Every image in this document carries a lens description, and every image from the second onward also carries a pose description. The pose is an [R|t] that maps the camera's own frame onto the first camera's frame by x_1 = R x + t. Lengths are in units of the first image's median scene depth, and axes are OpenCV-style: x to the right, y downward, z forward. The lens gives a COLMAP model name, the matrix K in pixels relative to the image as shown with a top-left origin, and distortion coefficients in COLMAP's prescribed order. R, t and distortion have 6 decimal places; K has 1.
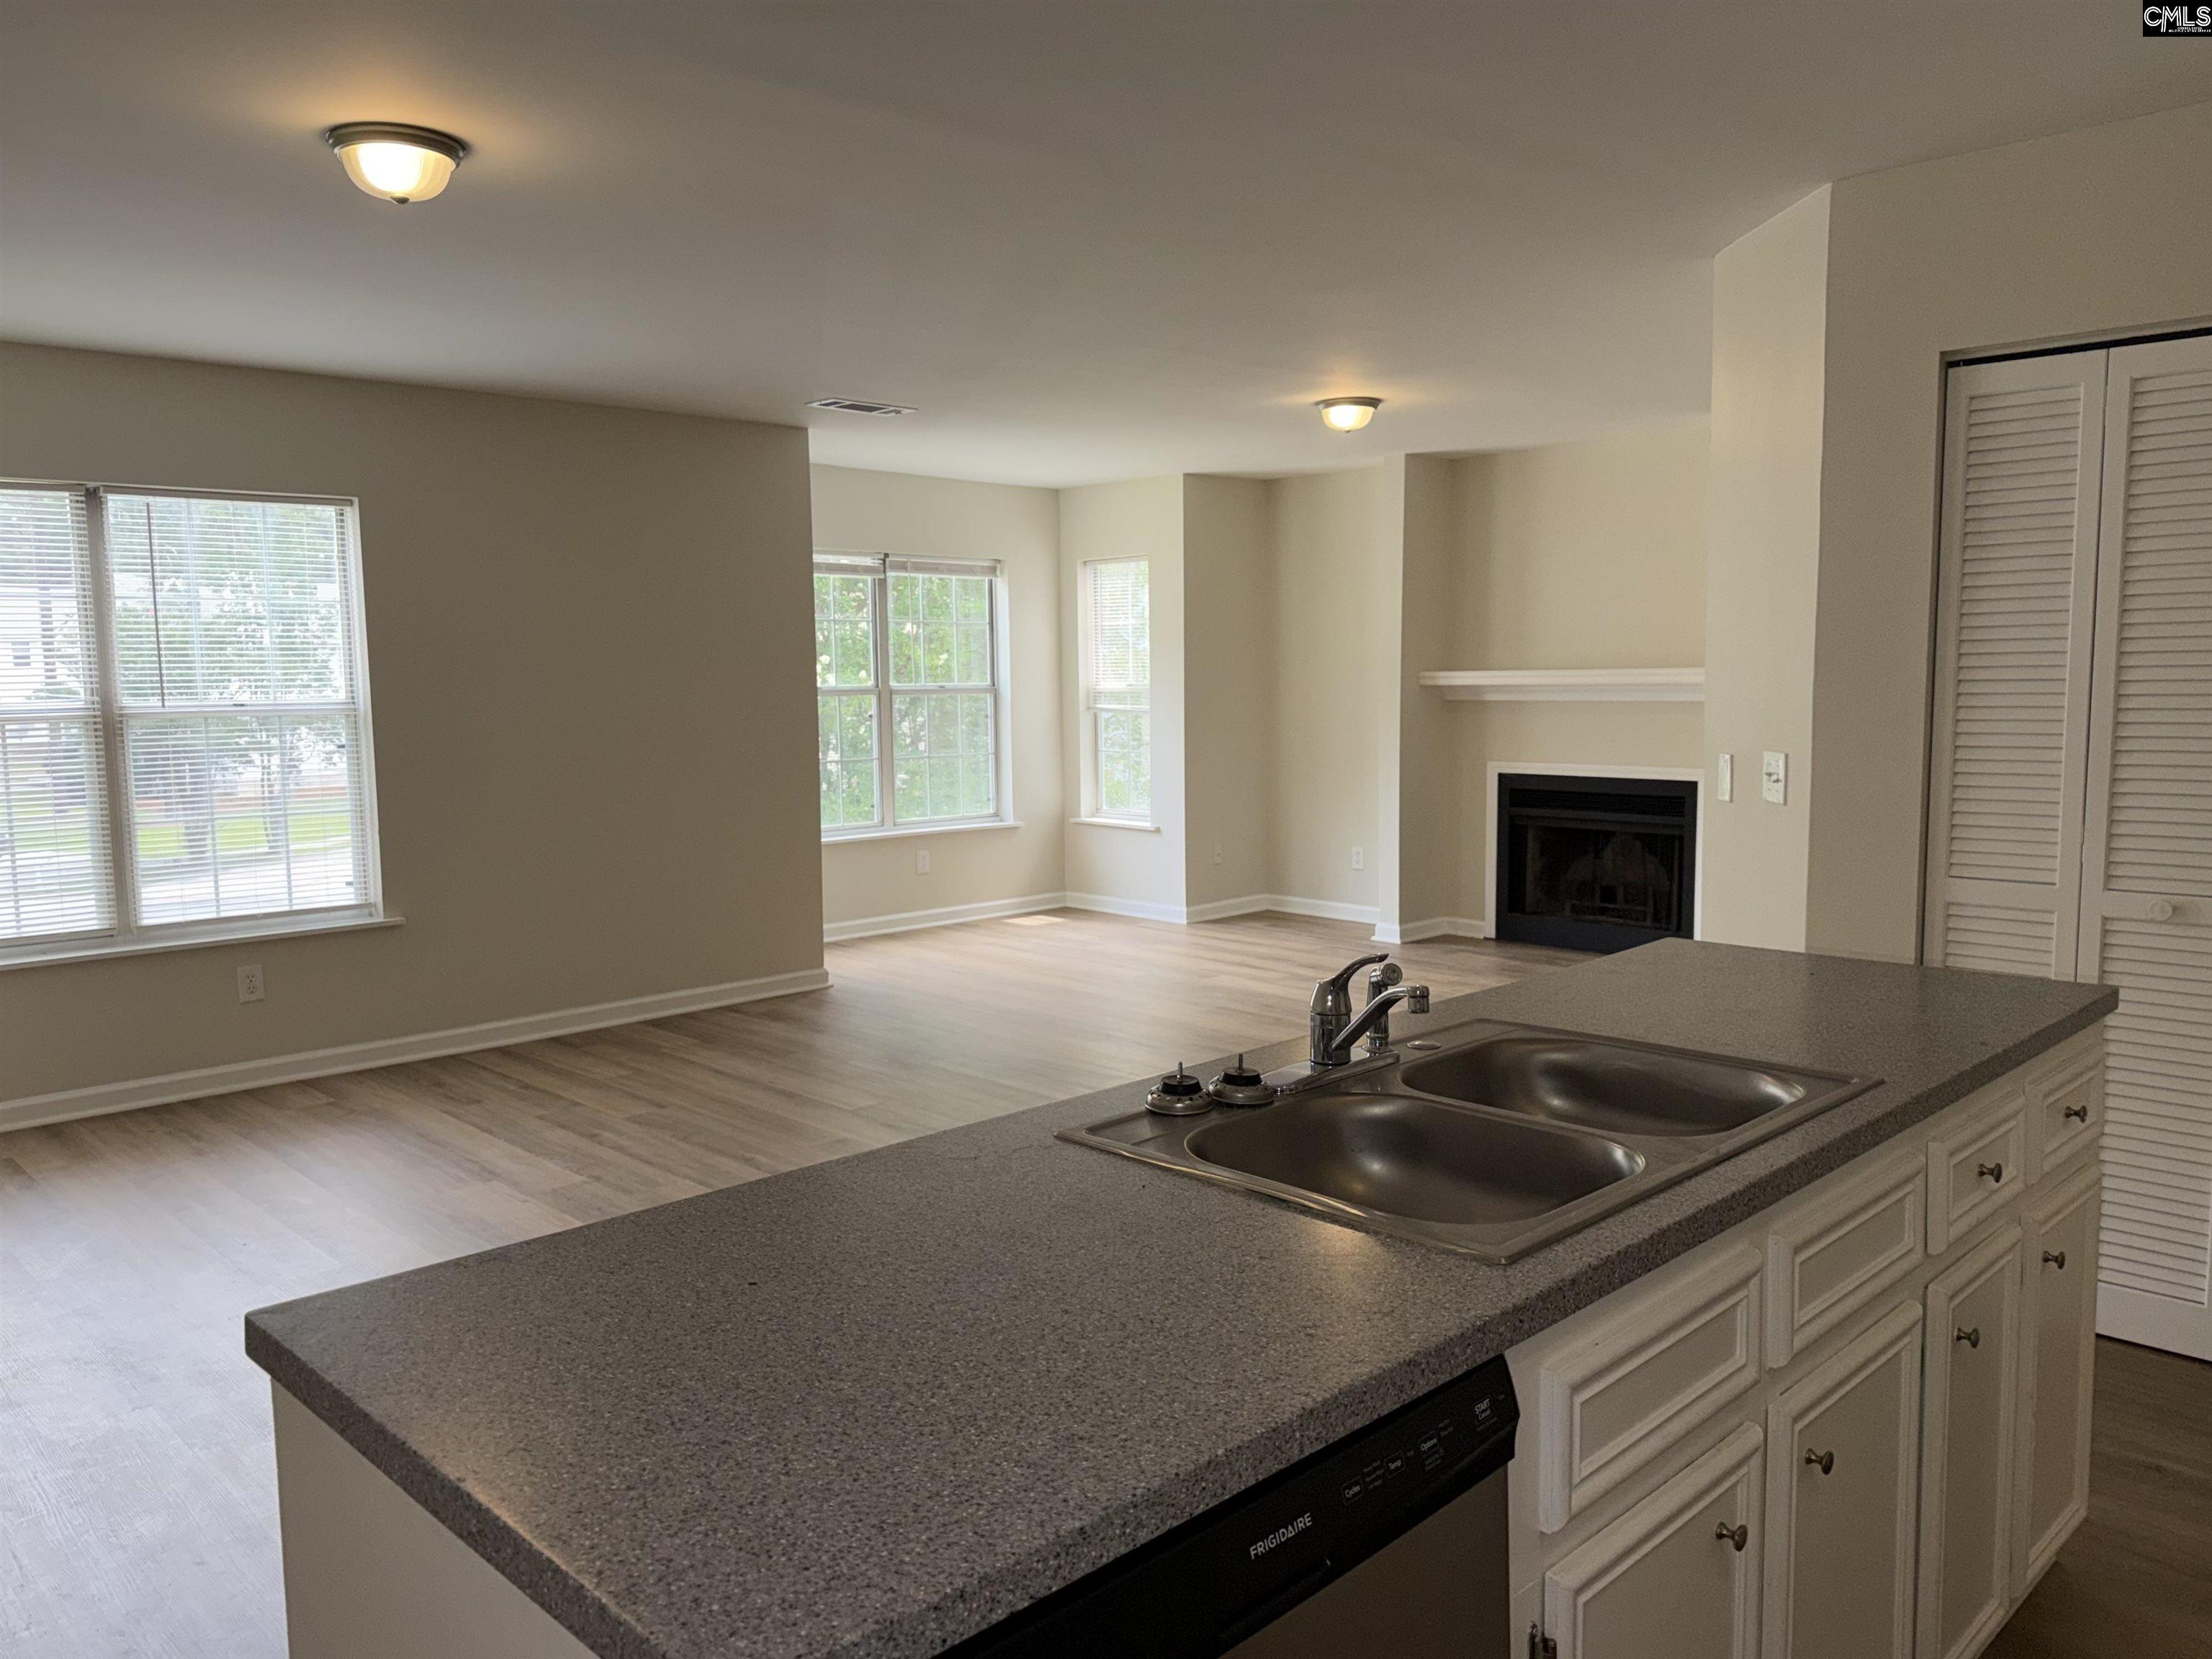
lens RADIAL K [[1634.1, 0, 1082.1], [0, 1634.1, 836.6], [0, 0, 1]] dist [0.185569, -0.282561]
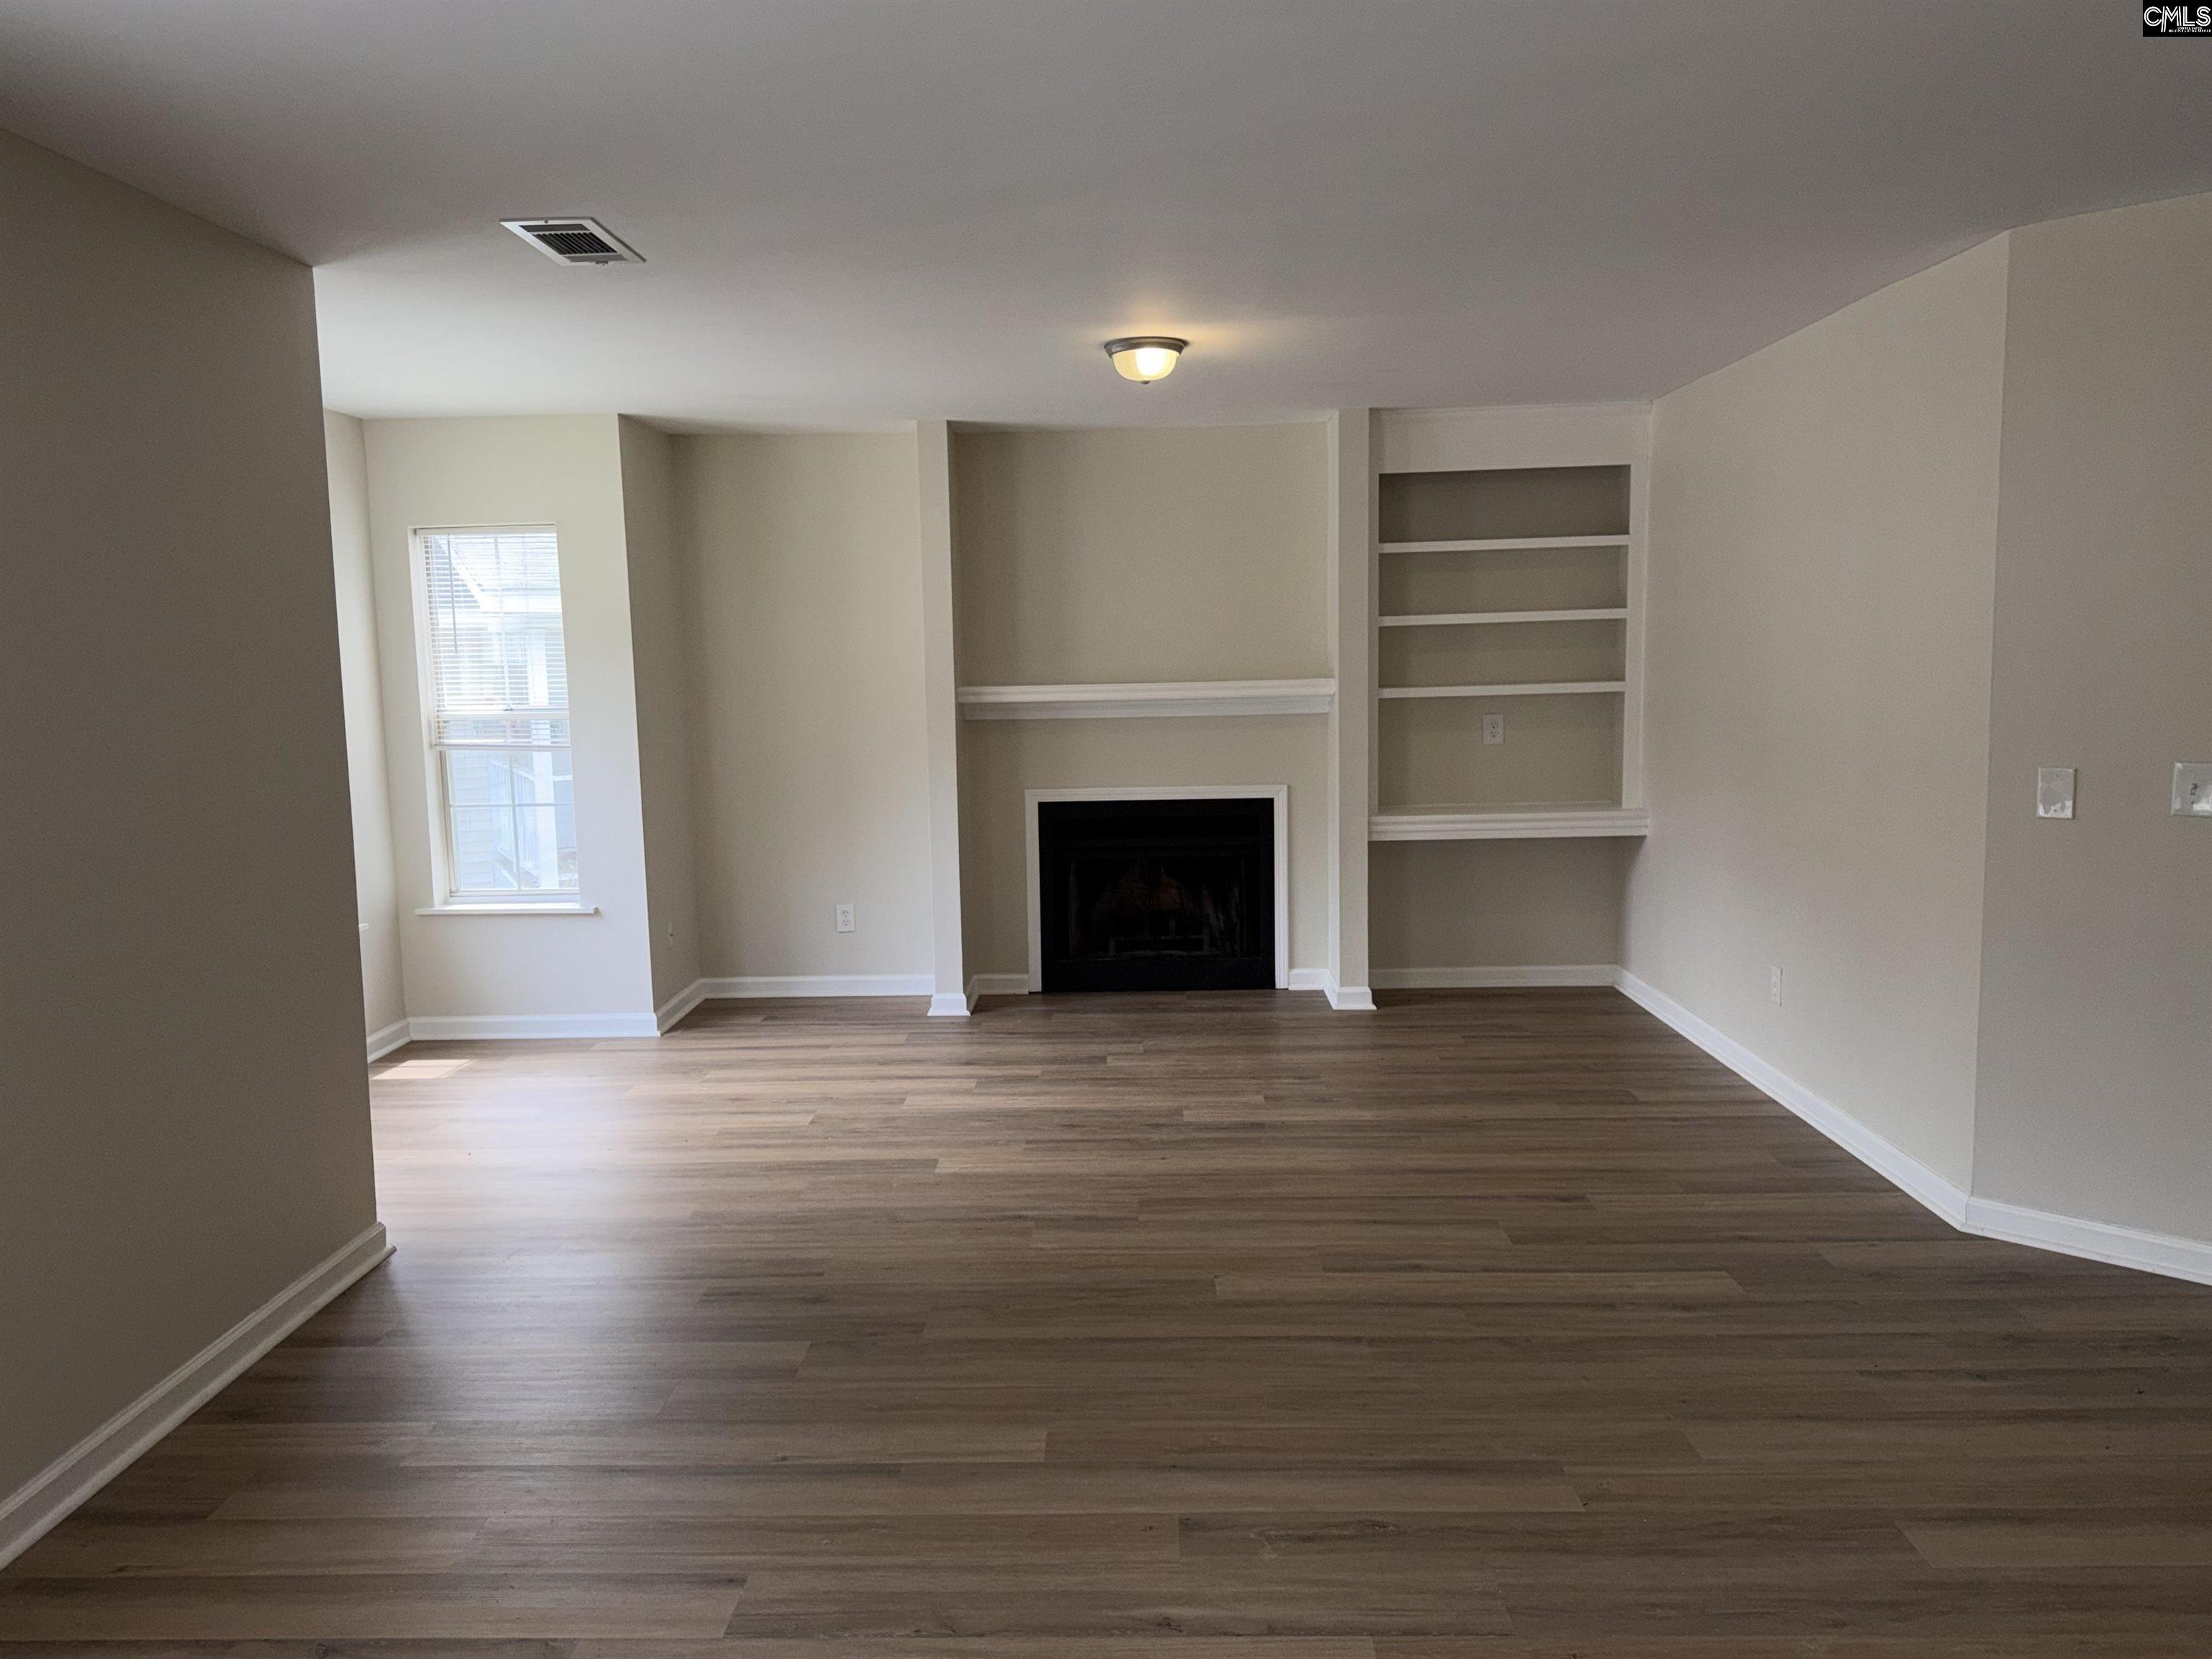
lens RADIAL K [[1634.1, 0, 1082.1], [0, 1634.1, 836.6], [0, 0, 1]] dist [0.185569, -0.282561]
pose [[0.712113, -0.079970, 0.697496, -0.328883], [0.085344, 0.995984, 0.027060, -0.041023], [-0.696858, 0.040257, 0.716078, 0.358398]]
